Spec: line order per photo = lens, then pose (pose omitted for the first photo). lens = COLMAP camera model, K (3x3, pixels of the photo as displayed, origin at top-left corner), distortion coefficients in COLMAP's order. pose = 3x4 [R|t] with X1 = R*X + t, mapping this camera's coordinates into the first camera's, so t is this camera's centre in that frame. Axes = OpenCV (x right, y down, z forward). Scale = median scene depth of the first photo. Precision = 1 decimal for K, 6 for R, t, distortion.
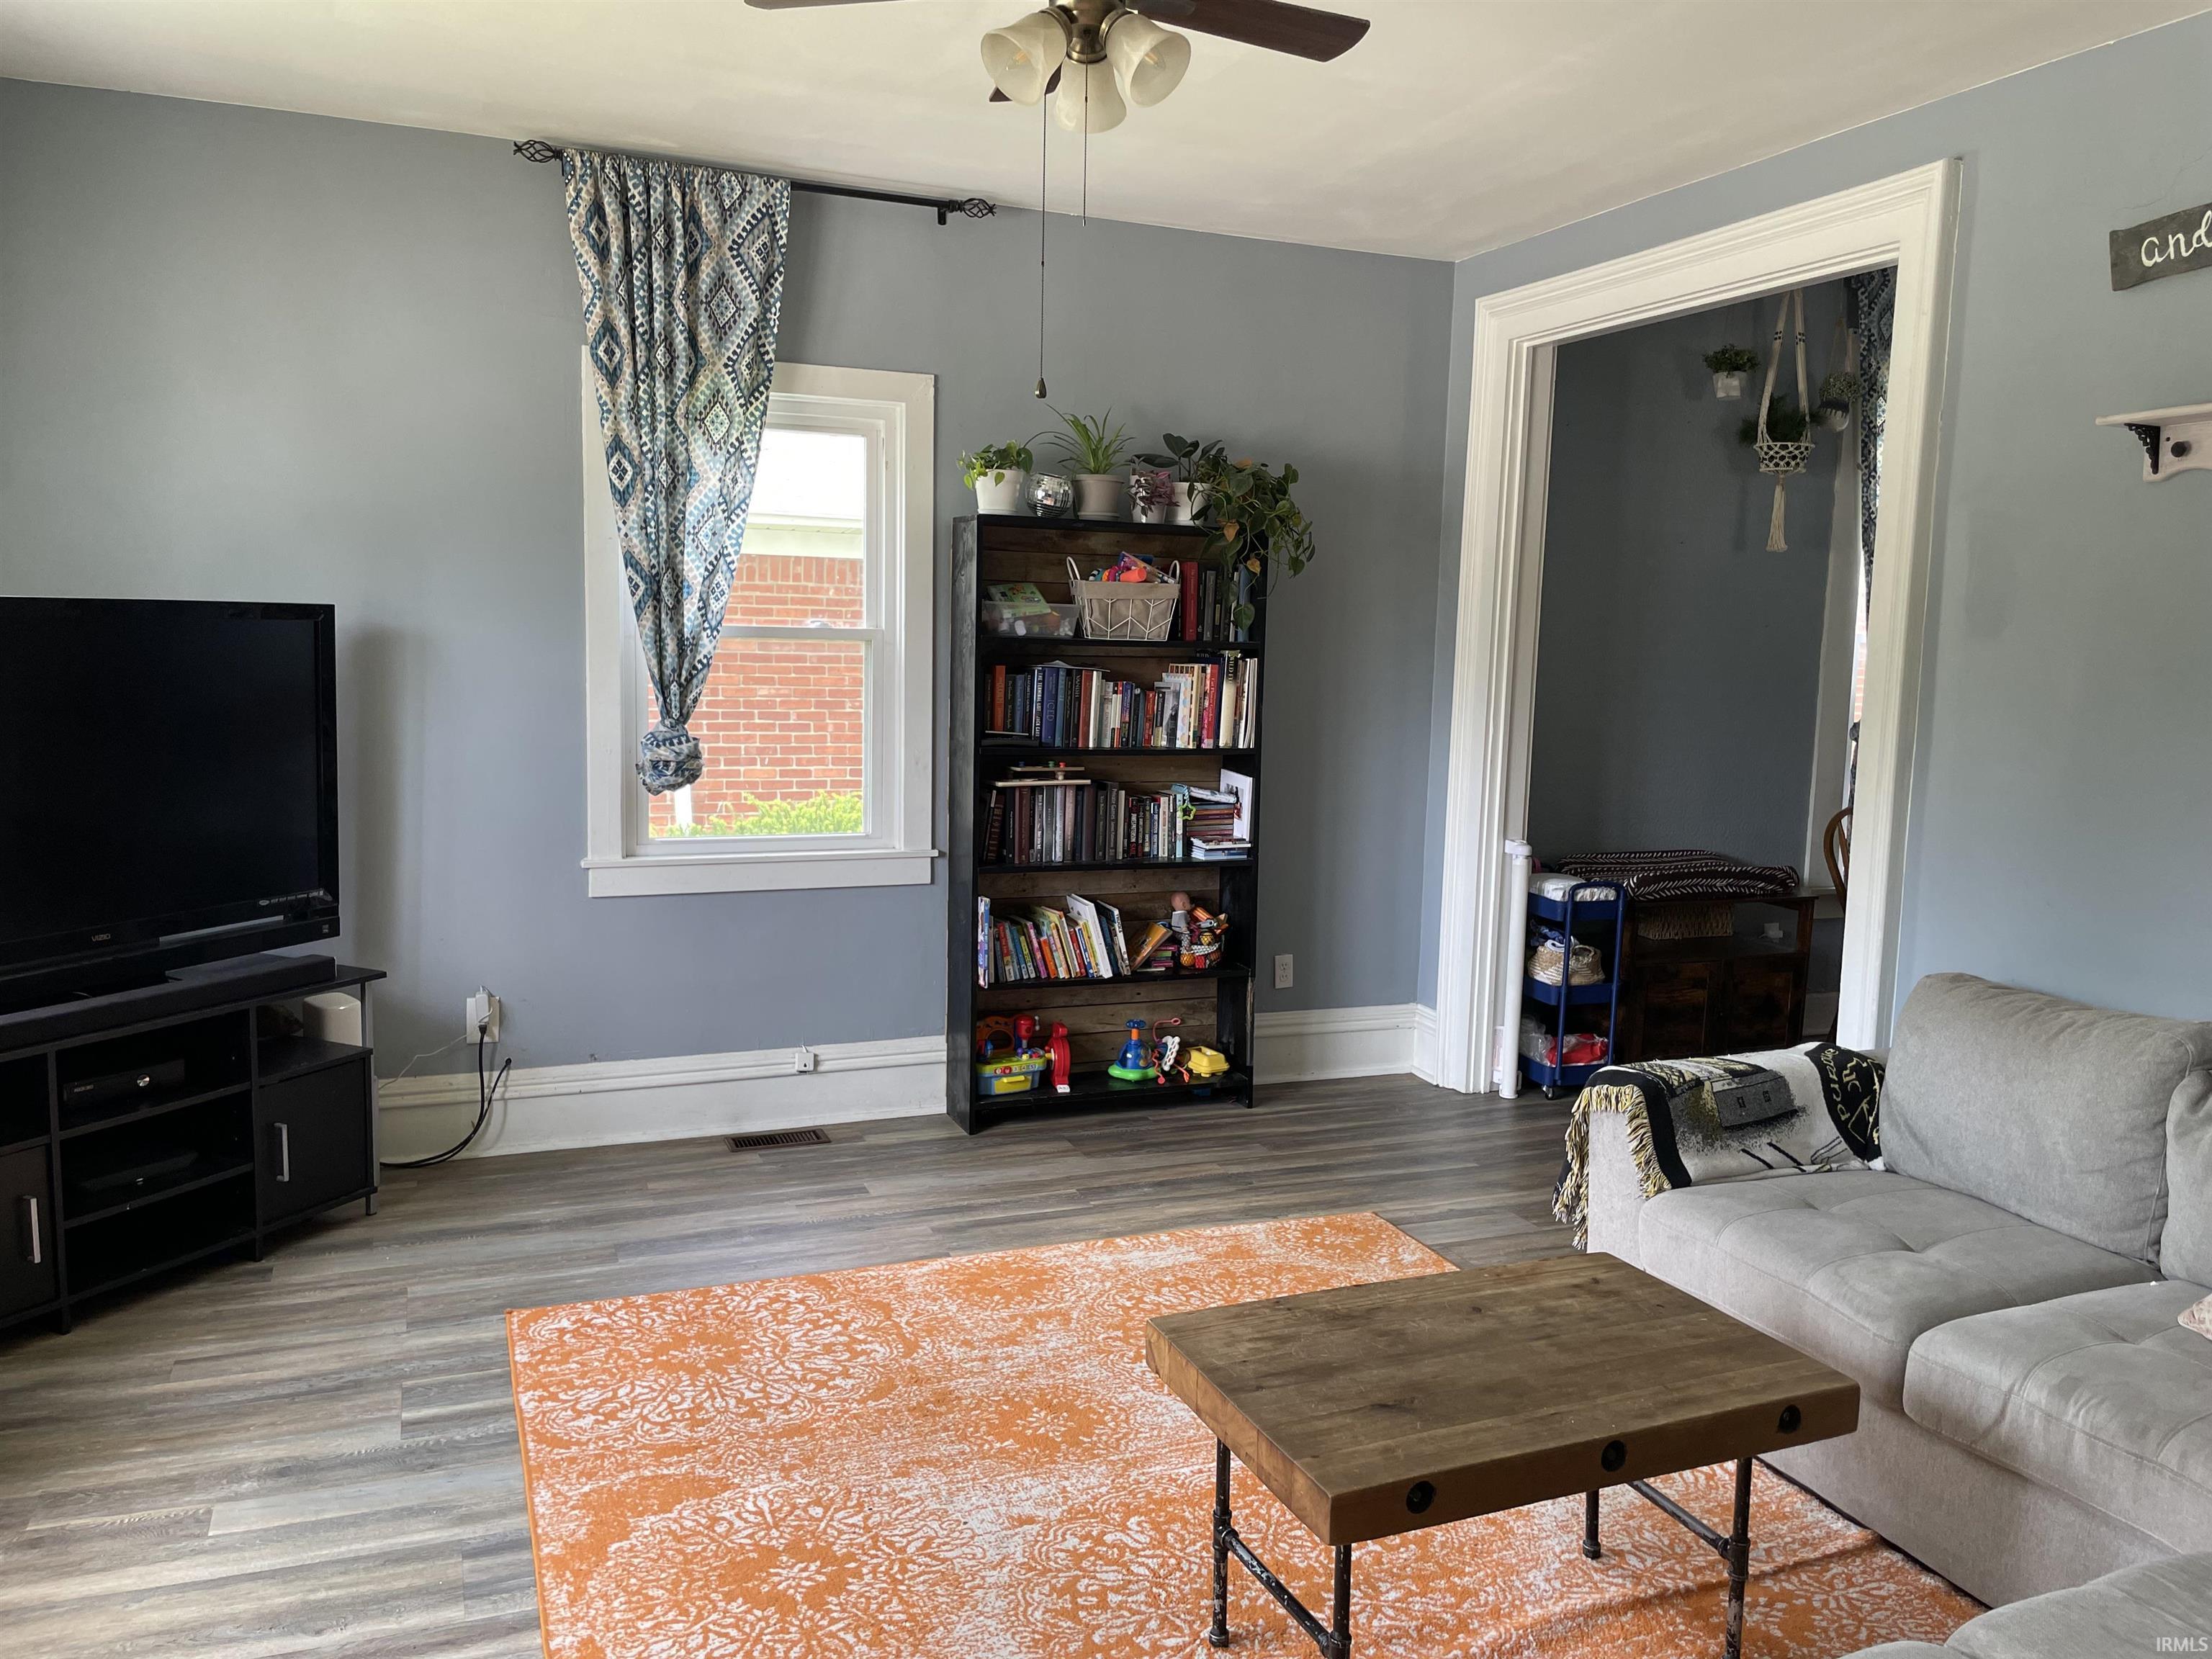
lens RADIAL K [[1693.2, 0, 1112.1], [0, 1693.2, 825.8], [0, 0, 1]] dist [0.013966, -0.002300]
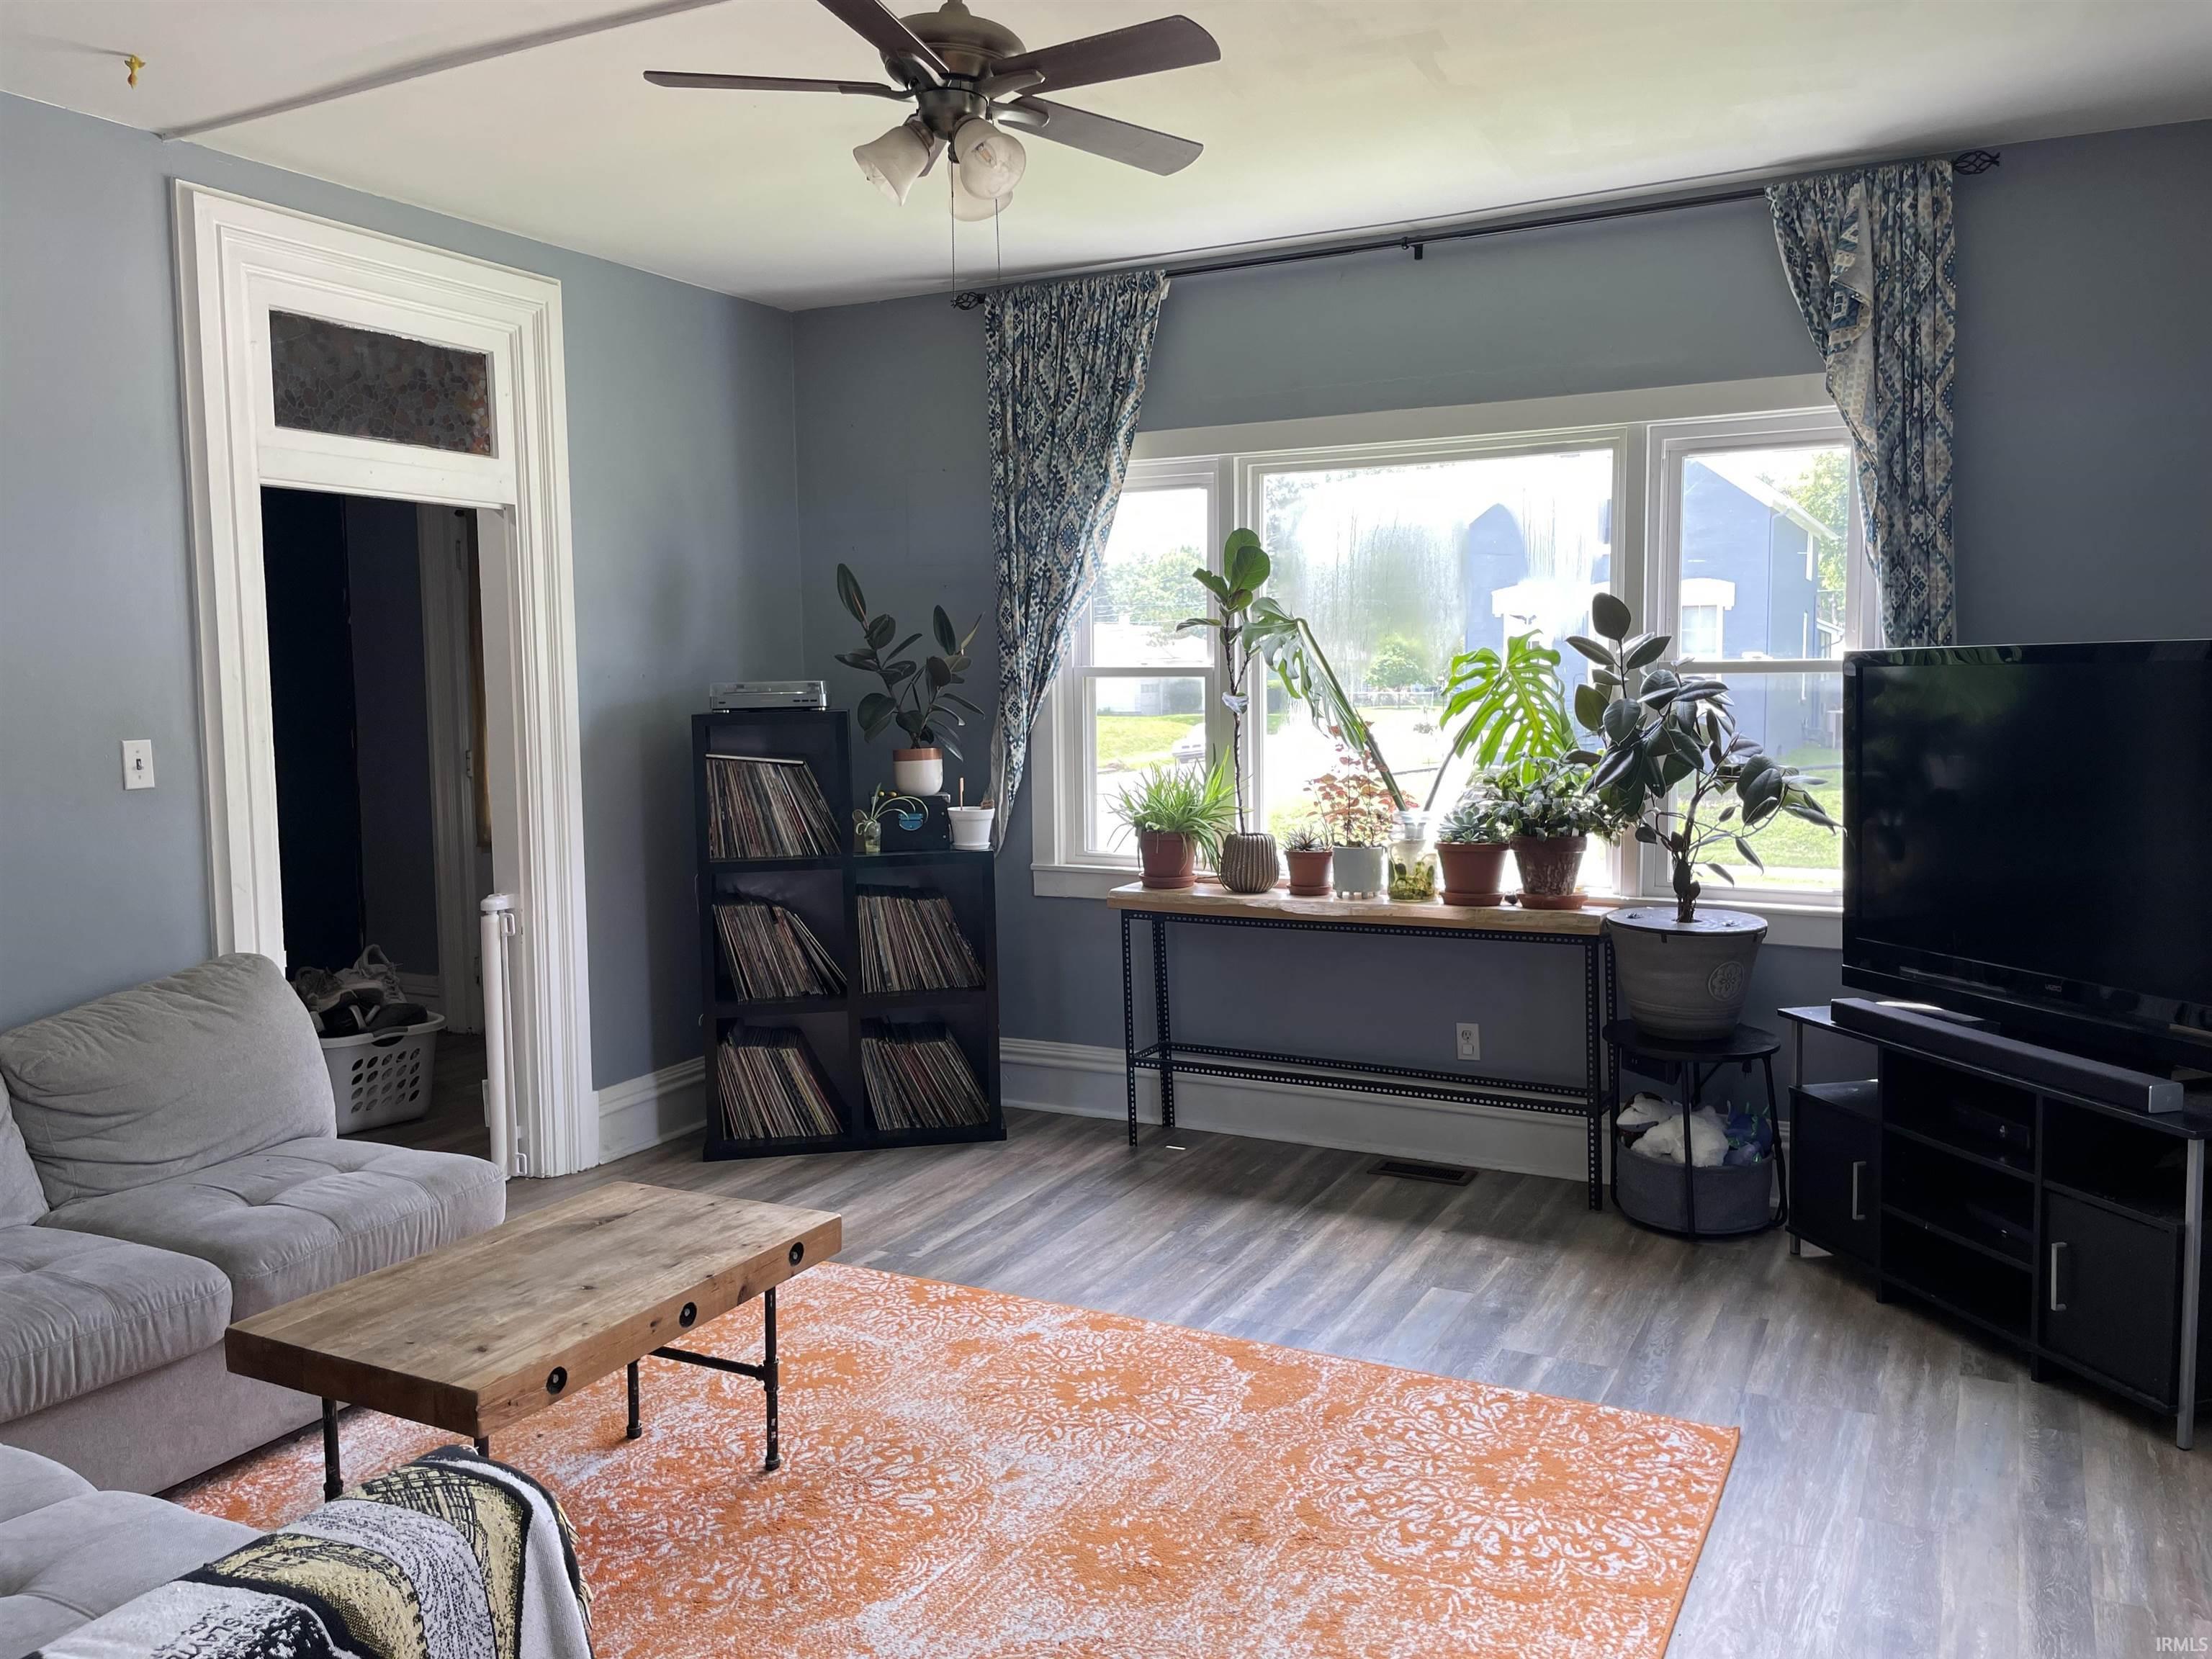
lens RADIAL K [[1693.2, 0, 1115.5], [0, 1693.2, 834.4], [0, 0, 1]] dist [0.013966, -0.002300]
pose [[-0.768773, 0.044821, -0.637949, 0.524073], [-0.081653, 0.982497, 0.167427, -0.166347], [0.634287, 0.180804, -0.751658, 1.636324]]
